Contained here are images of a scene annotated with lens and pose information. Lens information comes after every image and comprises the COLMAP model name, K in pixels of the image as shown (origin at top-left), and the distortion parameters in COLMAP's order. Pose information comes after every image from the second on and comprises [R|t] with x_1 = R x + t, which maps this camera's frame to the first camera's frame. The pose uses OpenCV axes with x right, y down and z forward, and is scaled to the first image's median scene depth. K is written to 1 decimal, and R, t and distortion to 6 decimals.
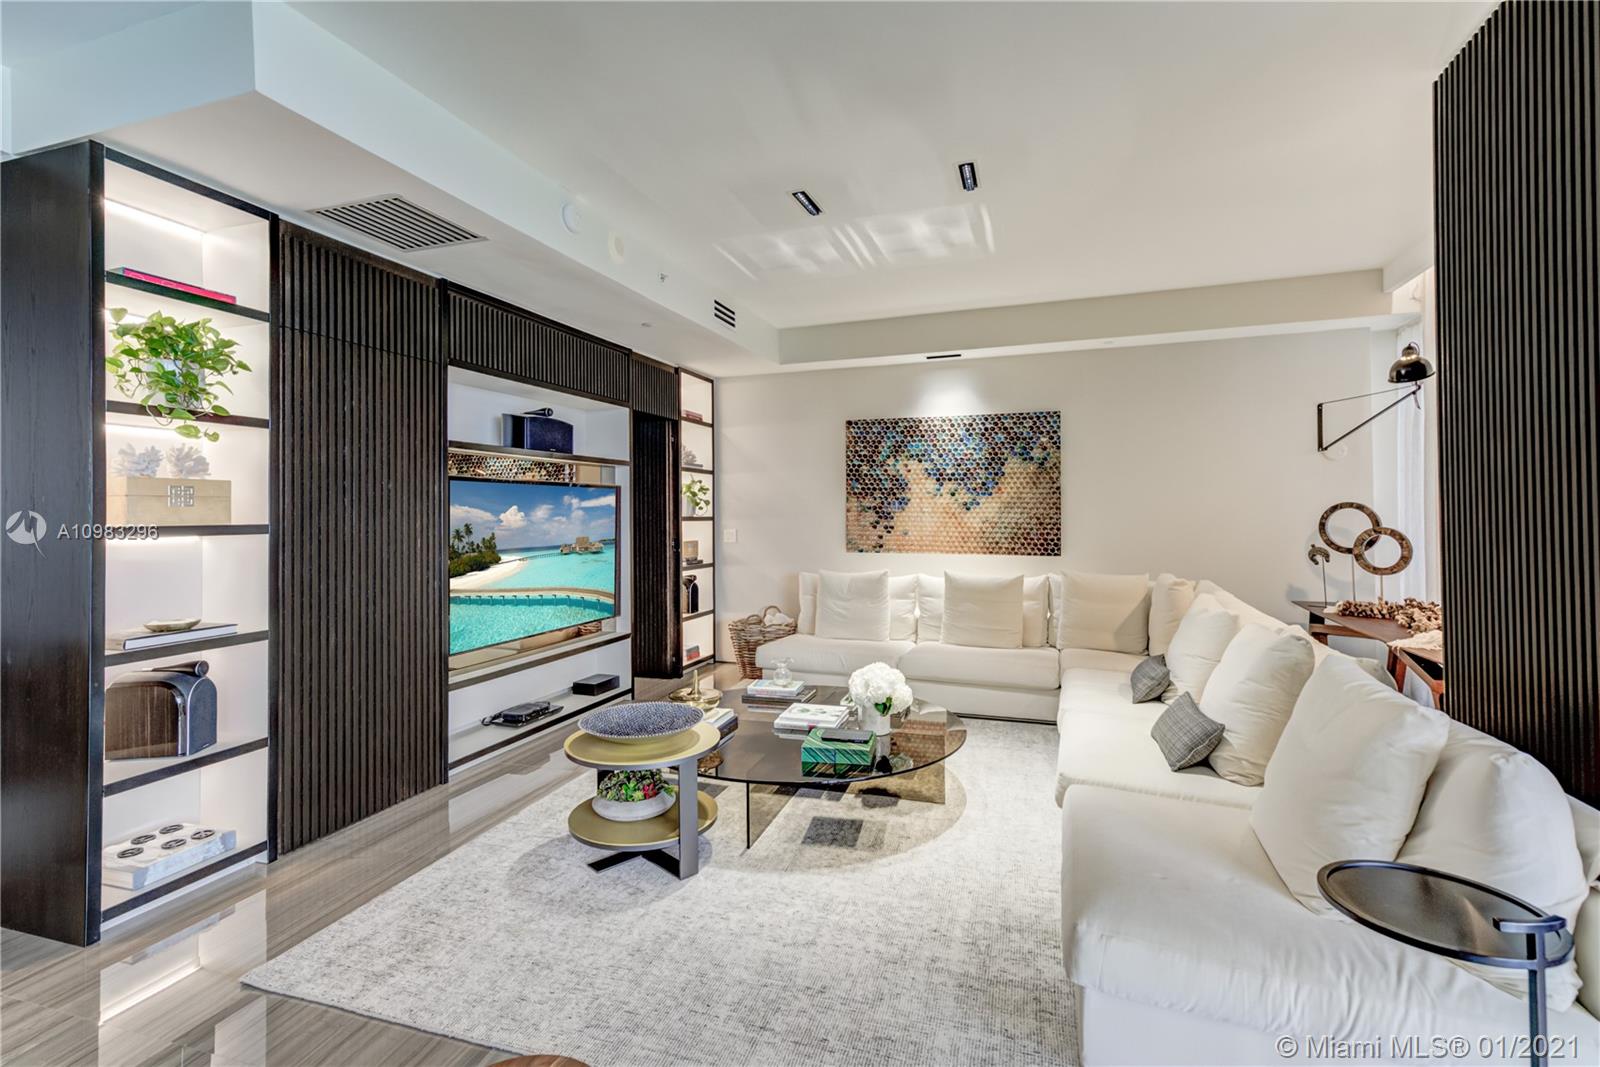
lens RADIAL K [[731.7, 0, 802.0], [0, 731.7, 502.0], [0, 0, 1]] dist [0.015446, -0.000145]
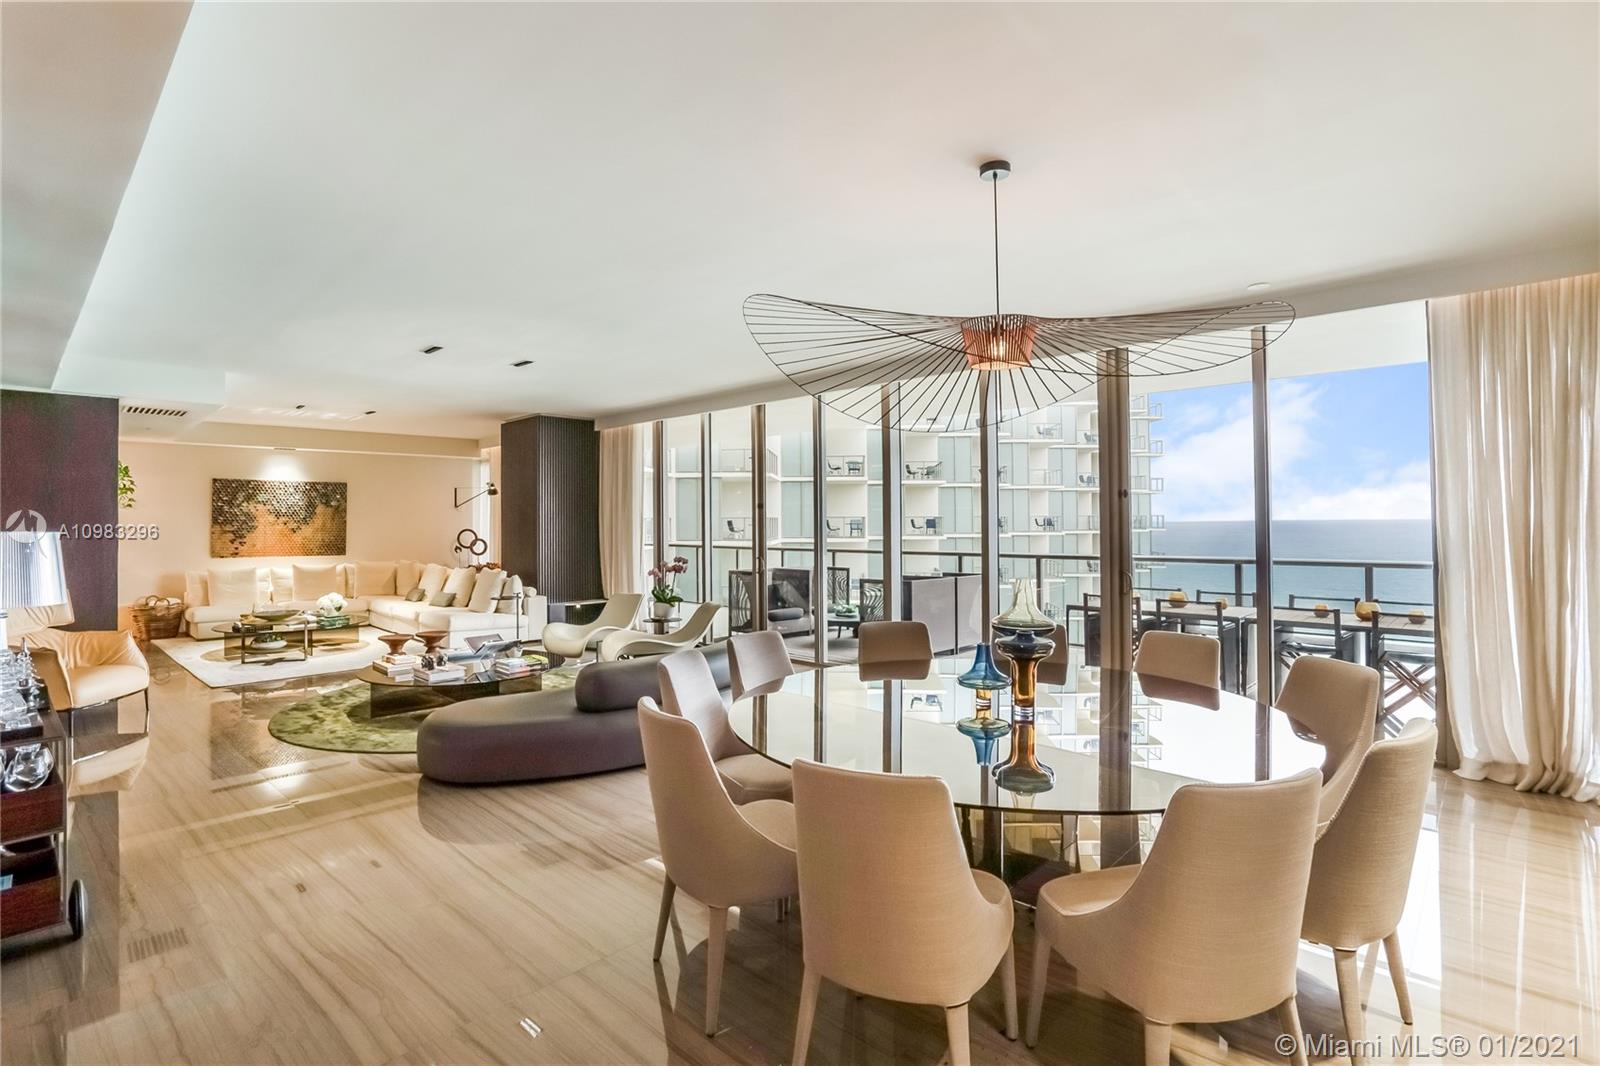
lens RADIAL K [[792.4, 0, 762.9], [0, 792.4, 510.4], [0, 0, 1]] dist [-0.001140, 0.000450]
pose [[0.467169, 0.017904, 0.883987, -1.075223], [-0.011901, 0.999832, -0.013961, -0.033555], [-0.884088, -0.003998, 0.467303, -1.065565]]
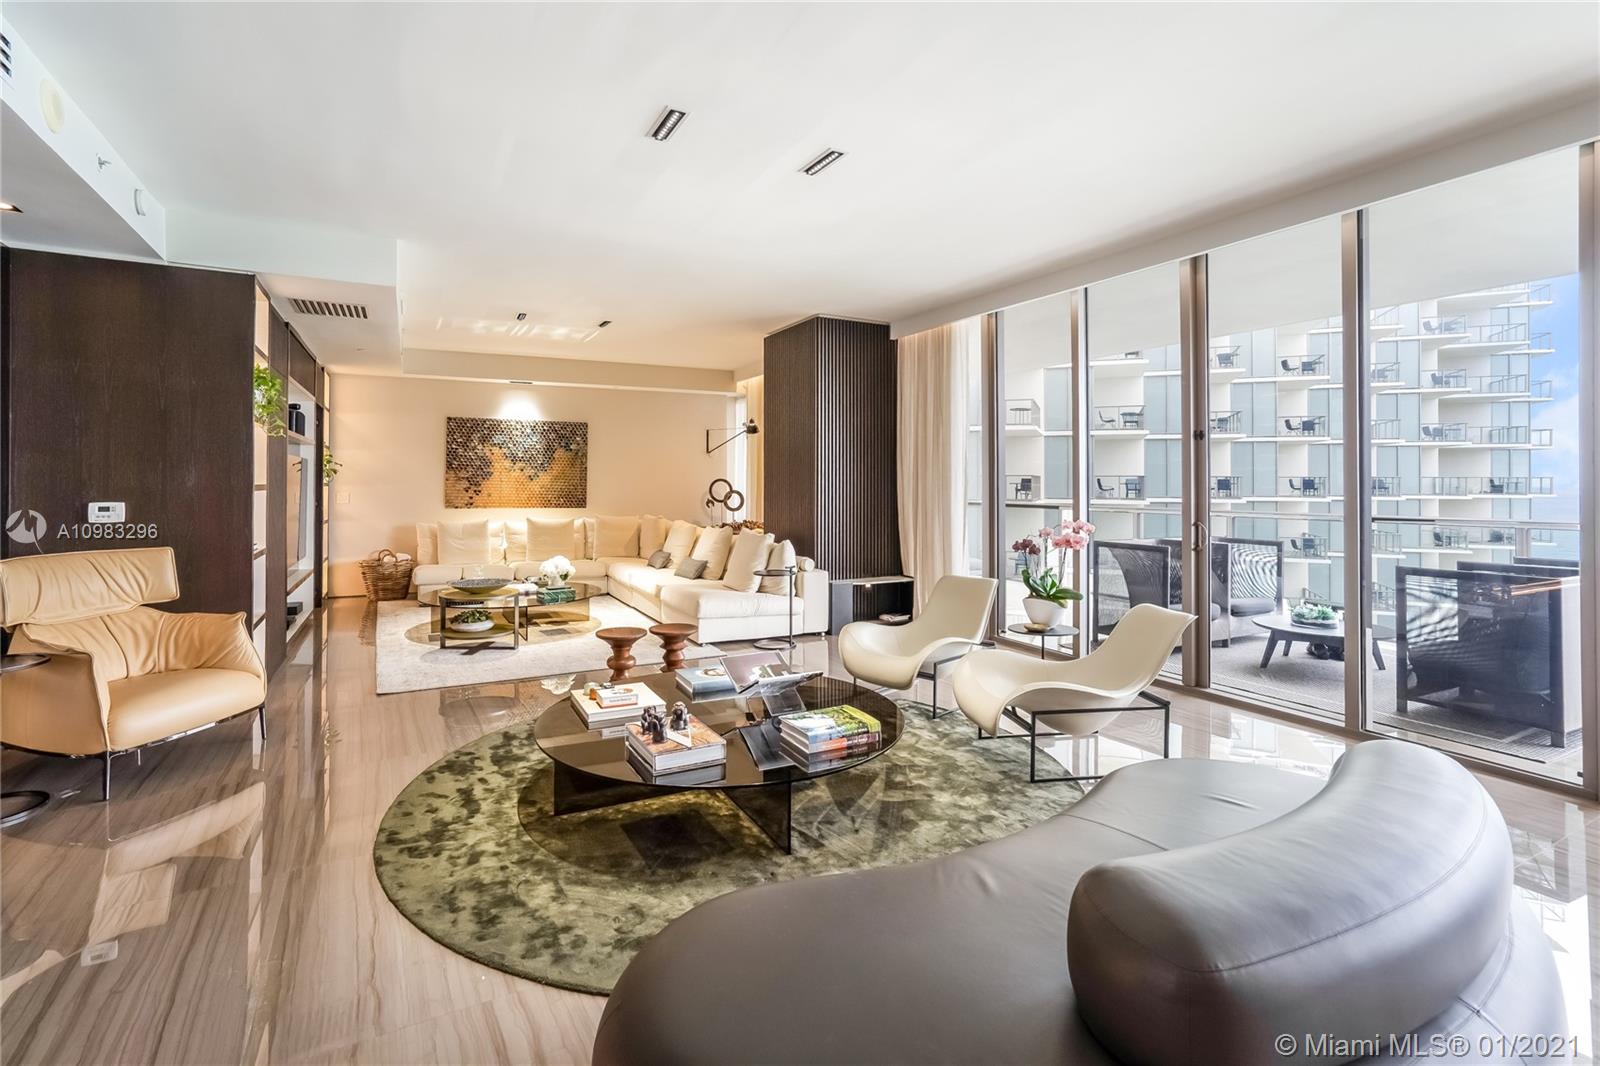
lens RADIAL K [[745.1, 0, 766.4], [0, 745.1, 470.8], [0, 0, 1]] dist [-0.029105, 0.000144]
pose [[0.701791, 0.020892, 0.712076, -0.611535], [-0.018757, 0.999765, -0.010847, -0.001654], [-0.712136, -0.005744, 0.702018, -0.534746]]
